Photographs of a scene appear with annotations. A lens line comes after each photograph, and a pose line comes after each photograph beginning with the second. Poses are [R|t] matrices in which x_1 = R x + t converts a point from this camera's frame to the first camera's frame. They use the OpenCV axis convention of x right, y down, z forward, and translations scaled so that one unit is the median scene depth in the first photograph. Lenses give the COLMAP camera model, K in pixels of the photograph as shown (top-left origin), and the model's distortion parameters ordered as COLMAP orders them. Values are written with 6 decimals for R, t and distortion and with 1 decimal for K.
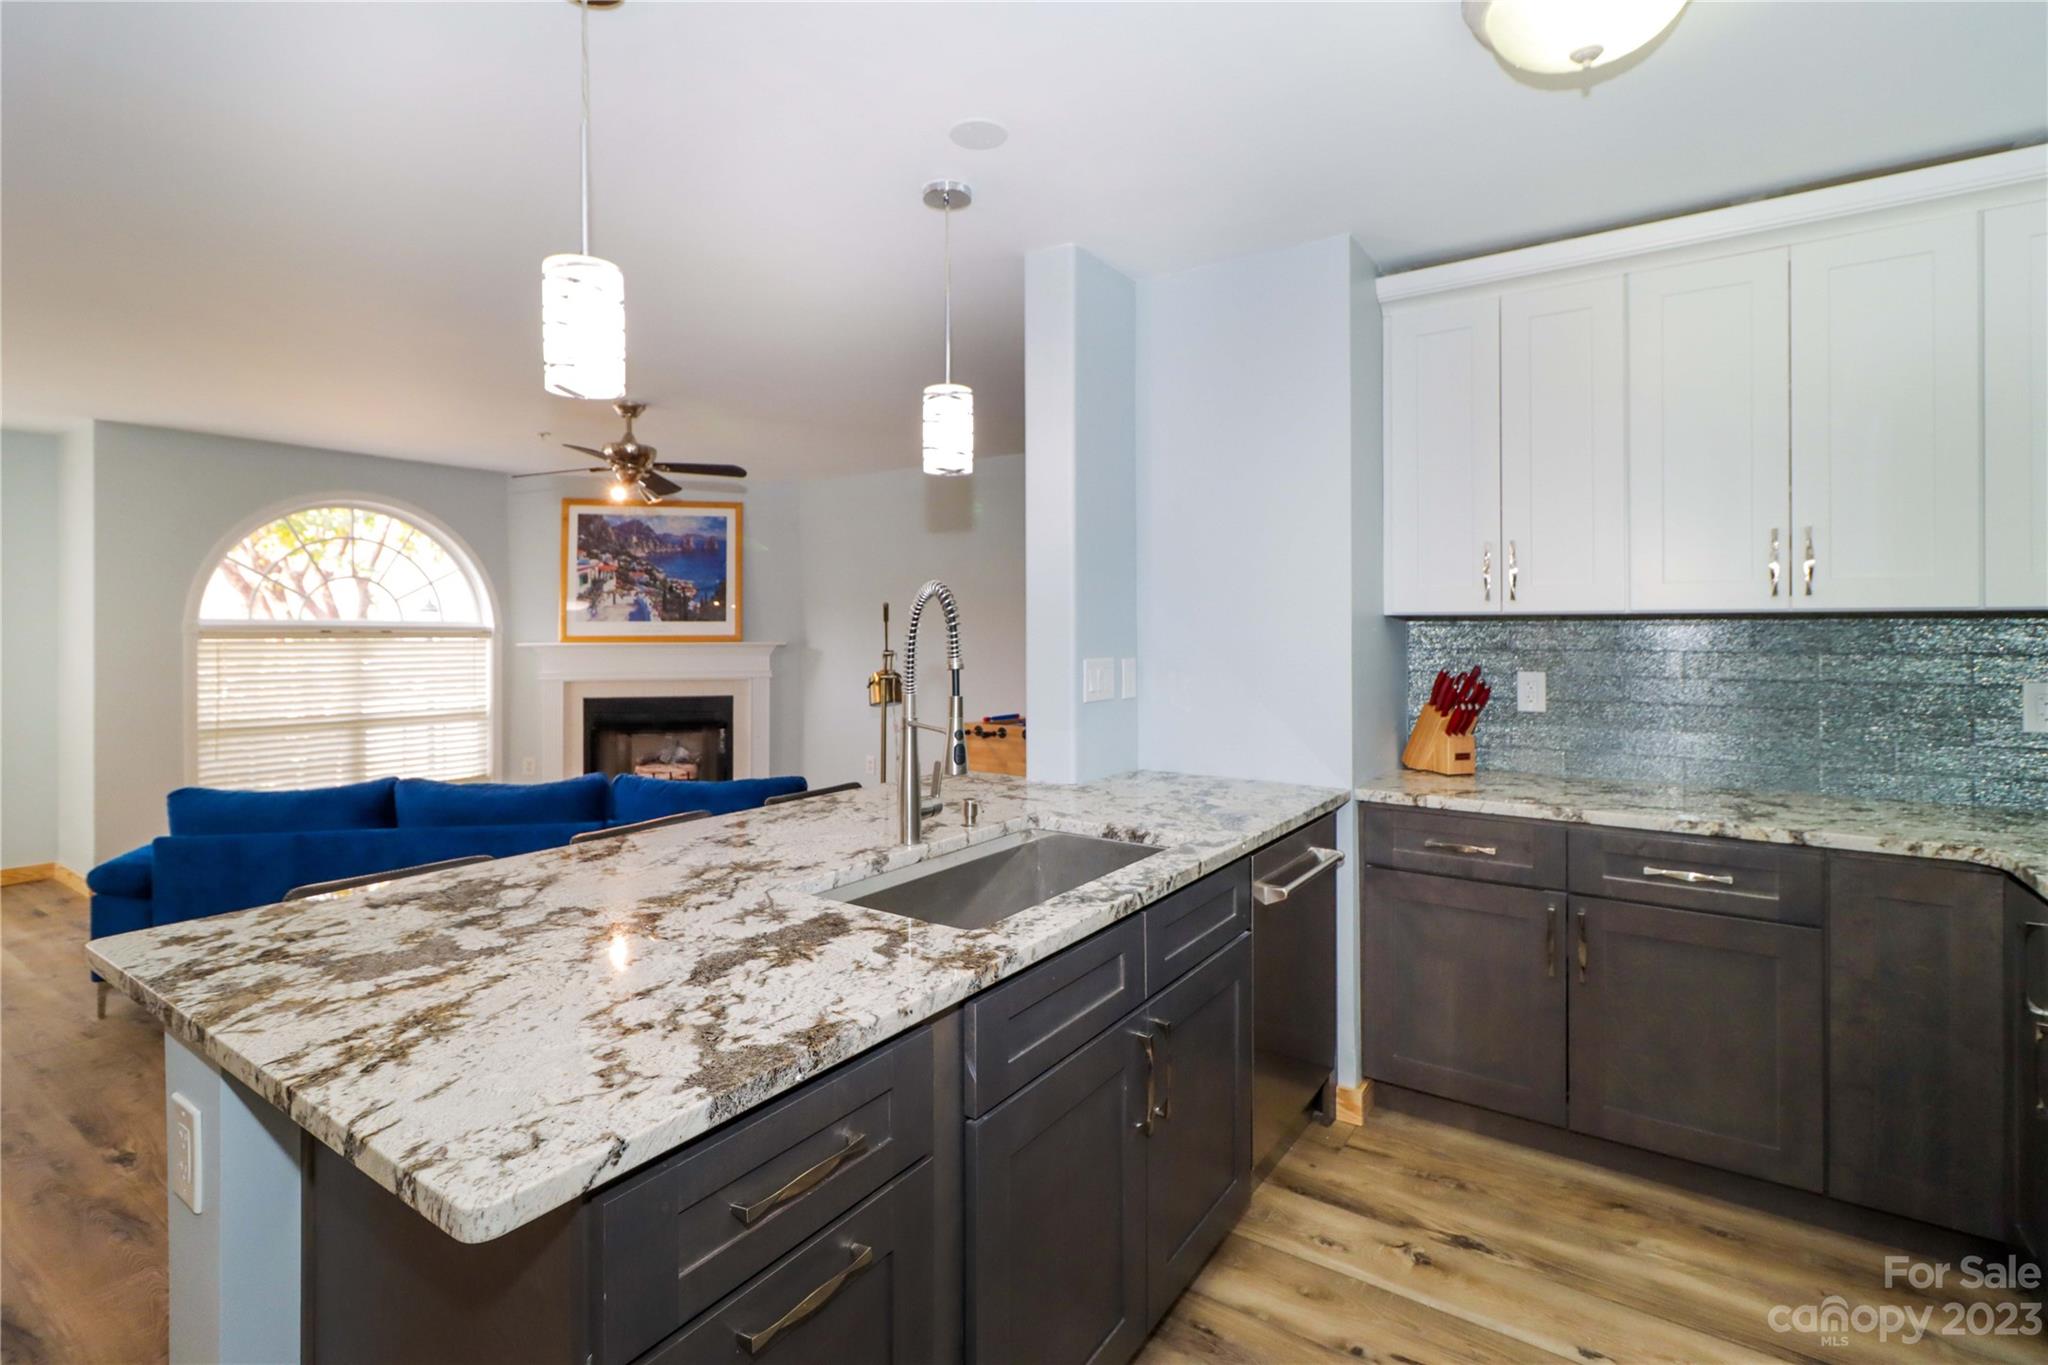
lens RADIAL K [[966.3, 0, 1019.3], [0, 966.3, 624.5], [0, 0, 1]] dist [0.001951, 0.000076]
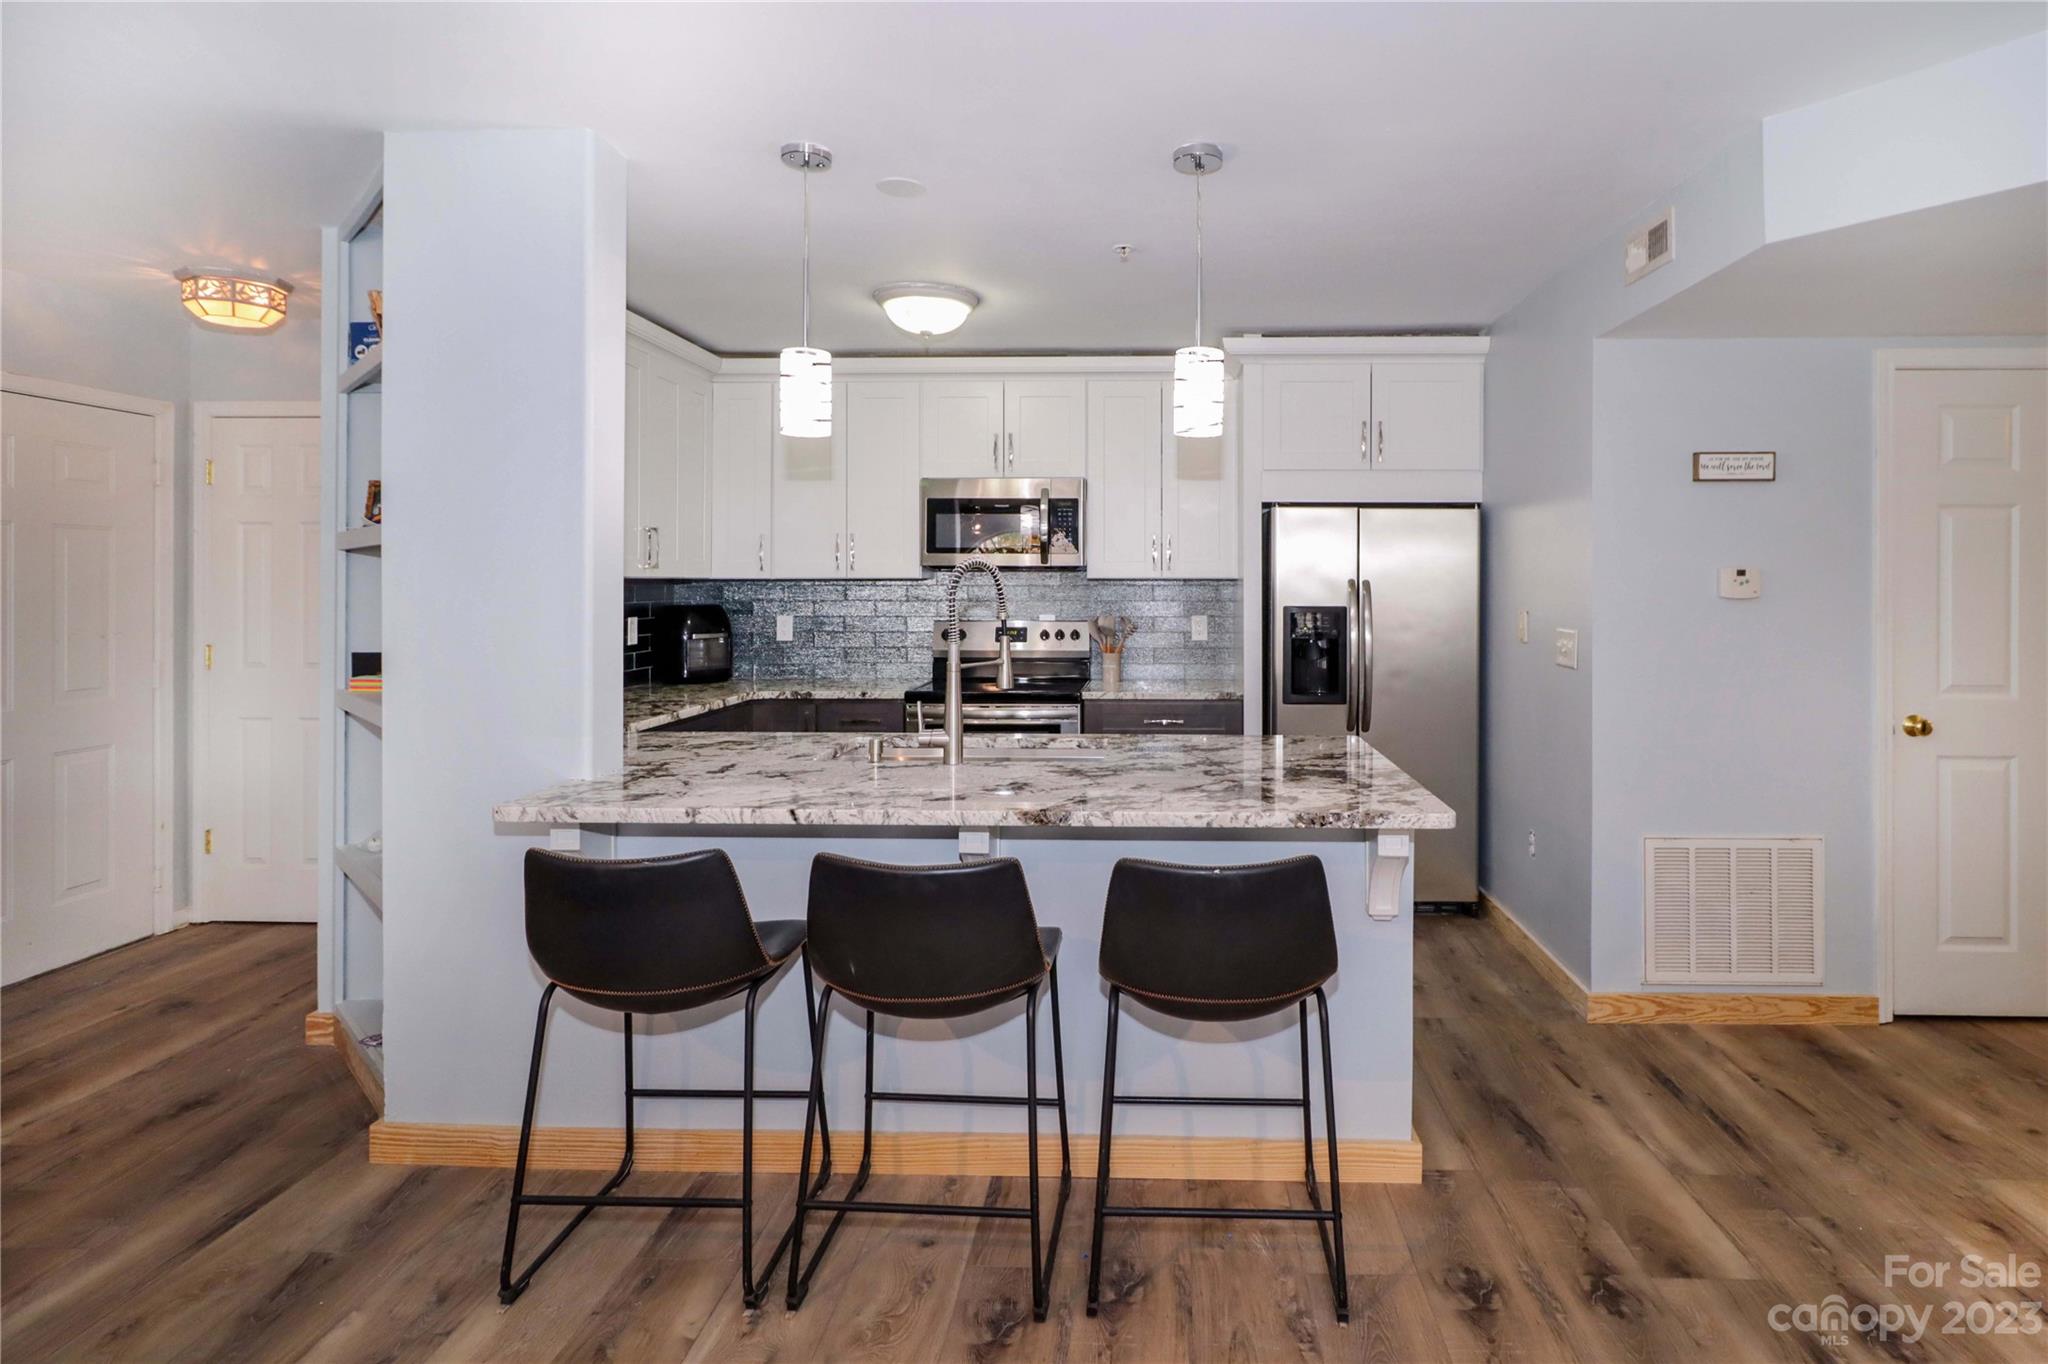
lens RADIAL K [[1072.8, 0, 1120.5], [0, 1072.8, 577.5], [0, 0, 1]] dist [-0.000393, 0.000441]
pose [[-0.552968, 0.003258, 0.833196, -2.153300], [-0.003034, 0.999978, -0.005924, -0.013421], [-0.833197, -0.005803, -0.552946, 2.508448]]
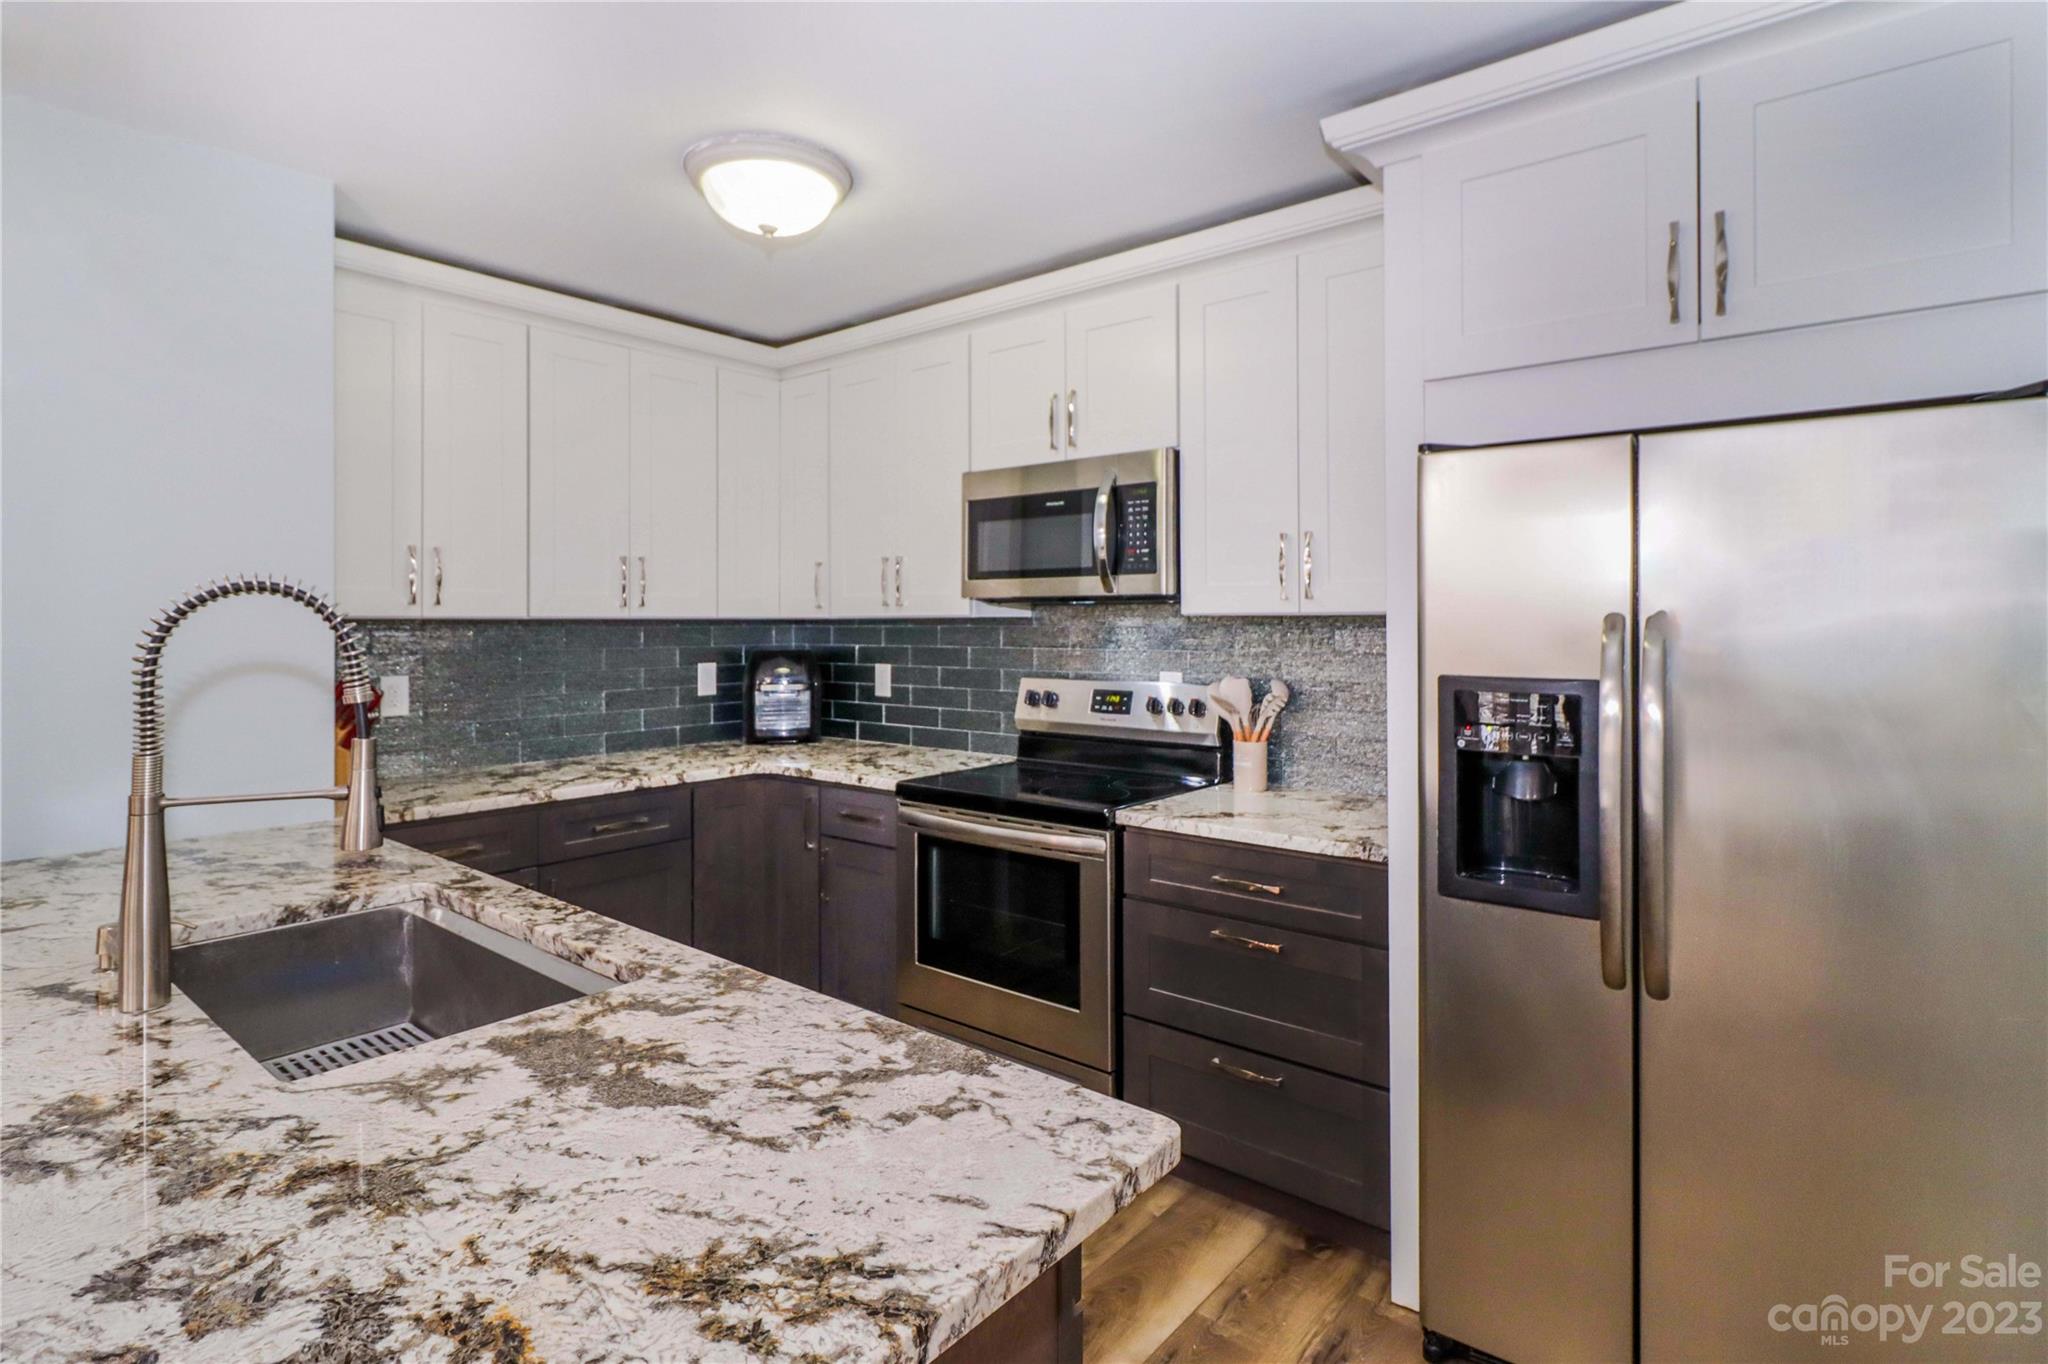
lens RADIAL K [[1021.6, 0, 1018.5], [0, 1021.6, 621.9], [0, 0, 1]] dist [-0.001635, -0.000094]
pose [[0.077797, 0.001175, 0.996969, -1.063456], [-0.002740, 0.999996, -0.000965, -0.017073], [-0.996965, -0.002657, 0.077800, 0.631229]]
